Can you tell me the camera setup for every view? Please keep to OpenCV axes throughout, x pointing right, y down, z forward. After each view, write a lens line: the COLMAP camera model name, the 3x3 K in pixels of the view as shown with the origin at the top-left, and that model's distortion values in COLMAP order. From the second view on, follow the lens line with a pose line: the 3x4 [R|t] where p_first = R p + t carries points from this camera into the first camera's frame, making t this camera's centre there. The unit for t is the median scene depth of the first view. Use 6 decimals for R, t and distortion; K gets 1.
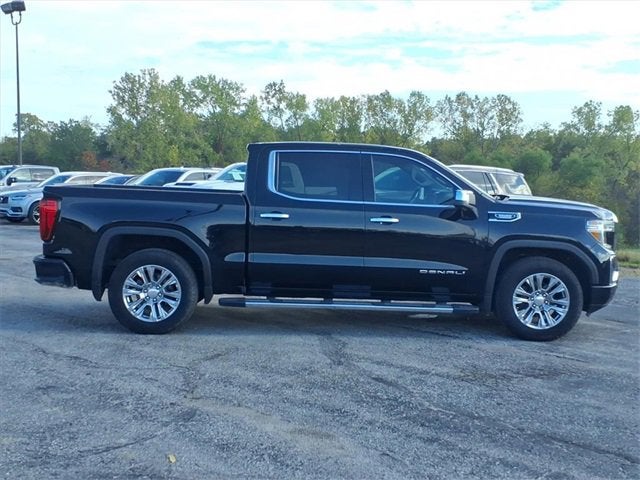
lens RADIAL K [[763.9, 0, 320.0], [0, 763.9, 240.0], [0, 0, 1]] dist [0.222206, -0.679506]
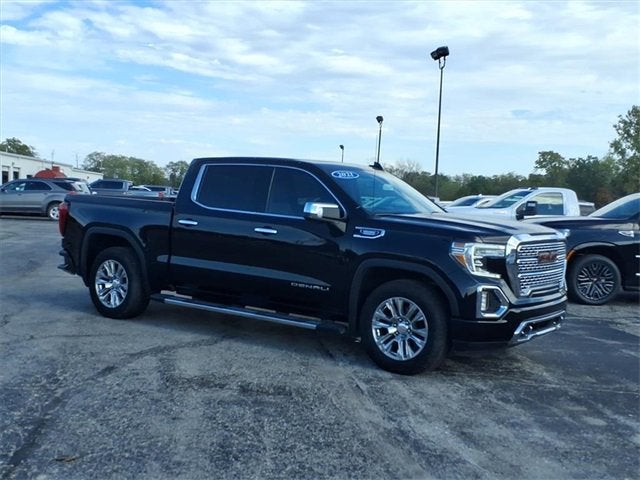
lens RADIAL K [[760.0, 0, 323.2], [0, 760.0, 240.9], [0, 0, 1]] dist [0.207201, -0.551131]
pose [[0.791593, 0.046403, -0.609285, 0.746938], [-0.074142, 0.997039, -0.020392, 0.002300], [0.606535, 0.061315, 0.792689, 0.239273]]
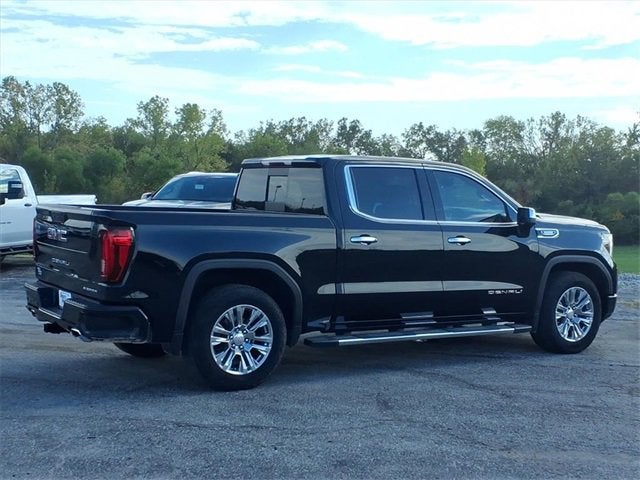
lens RADIAL K [[879.3, 0, 316.1], [0, 879.3, 251.8], [0, 0, 1]] dist [0.249270, -0.872290]
pose [[0.861502, -0.038668, 0.506279, -0.602892], [0.038131, 0.999207, 0.011431, -0.030218], [-0.506320, 0.009458, 0.862294, 0.152411]]
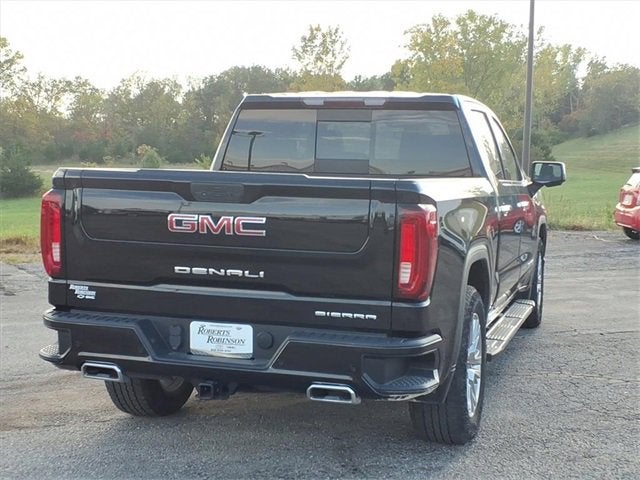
lens RADIAL K [[979.1, 0, 319.3], [0, 979.1, 240.4], [0, 0, 1]] dist [0.274334, -0.968111]
pose [[0.346986, -0.099338, 0.932595, -0.882340], [0.064019, 0.994564, 0.082120, -0.081798], [-0.935683, 0.031209, 0.351460, 0.830246]]
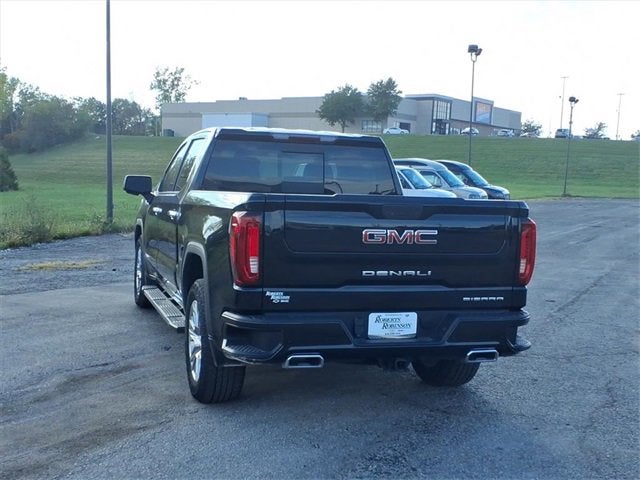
lens RADIAL K [[786.7, 0, 320.3], [0, 786.7, 238.5], [0, 0, 1]] dist [0.247911, -0.767053]
pose [[-0.262455, -0.102168, 0.959520, -0.925841], [0.038625, 0.992470, 0.116242, -0.118451], [-0.964171, 0.067570, -0.256532, 1.301755]]
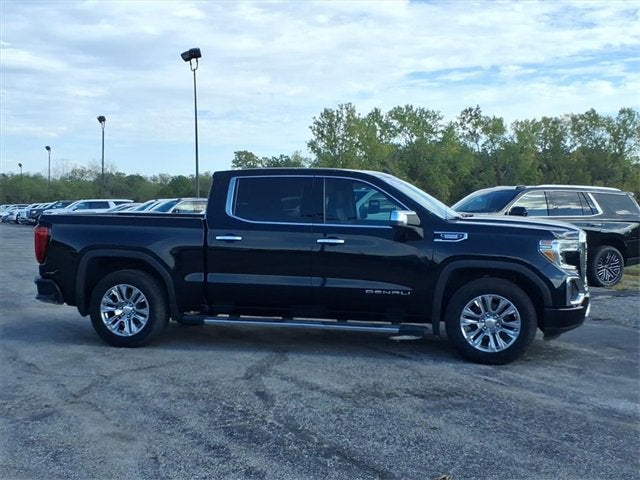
lens RADIAL K [[760.0, 0, 323.2], [0, 760.0, 240.9], [0, 0, 1]] dist [0.207201, -0.551131]
pose [[0.965262, -0.010779, -0.261061, 0.334186], [0.001892, 0.999411, -0.034270, 0.008458], [0.261277, 0.032586, 0.964714, 0.011783]]
